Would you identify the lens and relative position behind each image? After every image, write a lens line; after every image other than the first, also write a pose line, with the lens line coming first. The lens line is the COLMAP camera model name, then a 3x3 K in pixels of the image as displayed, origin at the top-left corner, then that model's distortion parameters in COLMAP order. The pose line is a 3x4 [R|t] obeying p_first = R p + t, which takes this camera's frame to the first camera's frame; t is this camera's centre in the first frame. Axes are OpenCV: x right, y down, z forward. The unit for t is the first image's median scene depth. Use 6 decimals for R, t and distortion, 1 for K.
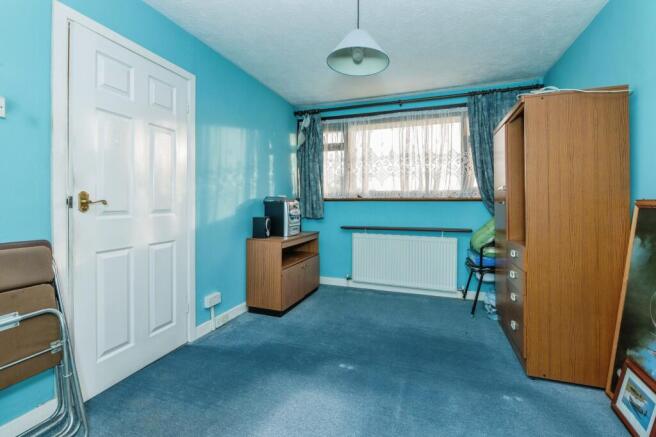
lens RADIAL K [[297.5, 0, 326.3], [0, 297.5, 199.0], [0, 0, 1]] dist [0.000251, -0.000240]
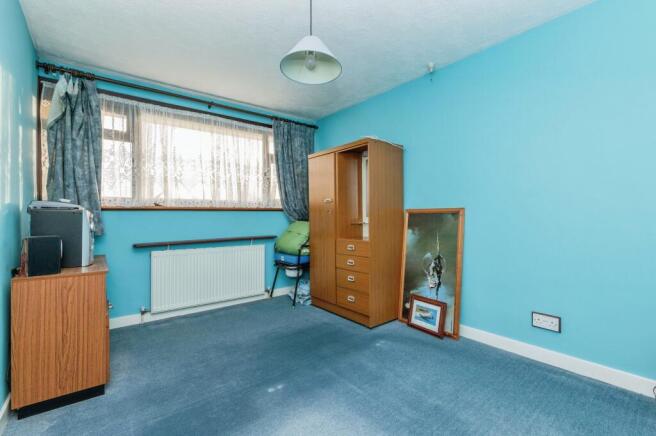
lens RADIAL K [[294.2, 0, 329.4], [0, 294.2, 209.8], [0, 0, 1]] dist [-0.000213, -0.000070]
pose [[0.514857, 0.008700, 0.857232, -0.361929], [-0.003200, 0.999961, -0.008226, 0.010790], [-0.857270, 0.001492, 0.514865, 0.223029]]
